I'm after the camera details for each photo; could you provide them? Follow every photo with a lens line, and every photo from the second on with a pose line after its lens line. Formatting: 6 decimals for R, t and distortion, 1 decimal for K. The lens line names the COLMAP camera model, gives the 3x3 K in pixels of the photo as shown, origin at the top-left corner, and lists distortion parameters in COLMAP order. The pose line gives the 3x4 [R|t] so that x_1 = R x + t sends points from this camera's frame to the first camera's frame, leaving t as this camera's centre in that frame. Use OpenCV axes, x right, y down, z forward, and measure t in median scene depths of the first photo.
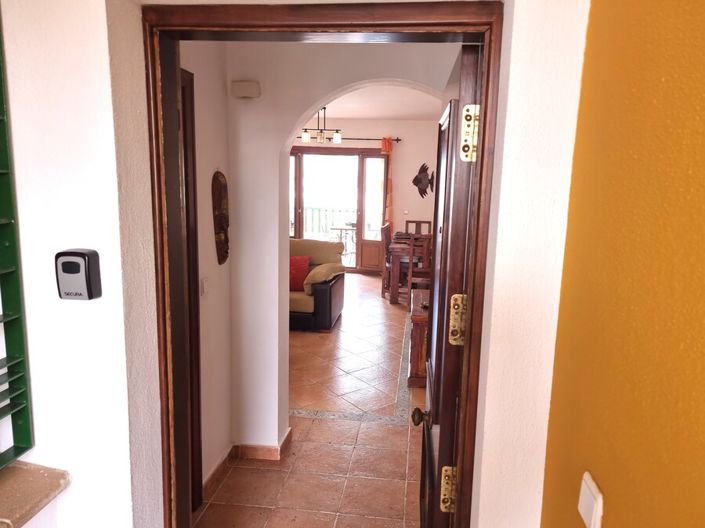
lens RADIAL K [[498.0, 0, 352.5], [0, 498.0, 264.0], [0, 0, 1]] dist [0.002505, -0.000673]
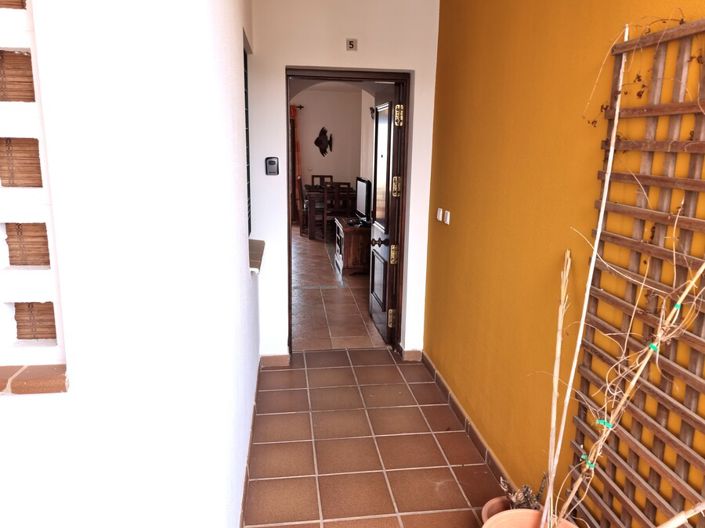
lens RADIAL K [[498.0, 0, 352.5], [0, 498.0, 264.0], [0, 0, 1]] dist [0.002505, -0.000673]
pose [[0.971105, -0.060233, 0.230926, -0.089077], [0.044361, 0.996321, 0.073320, 0.043579], [-0.234492, -0.060957, 0.970205, -0.210845]]
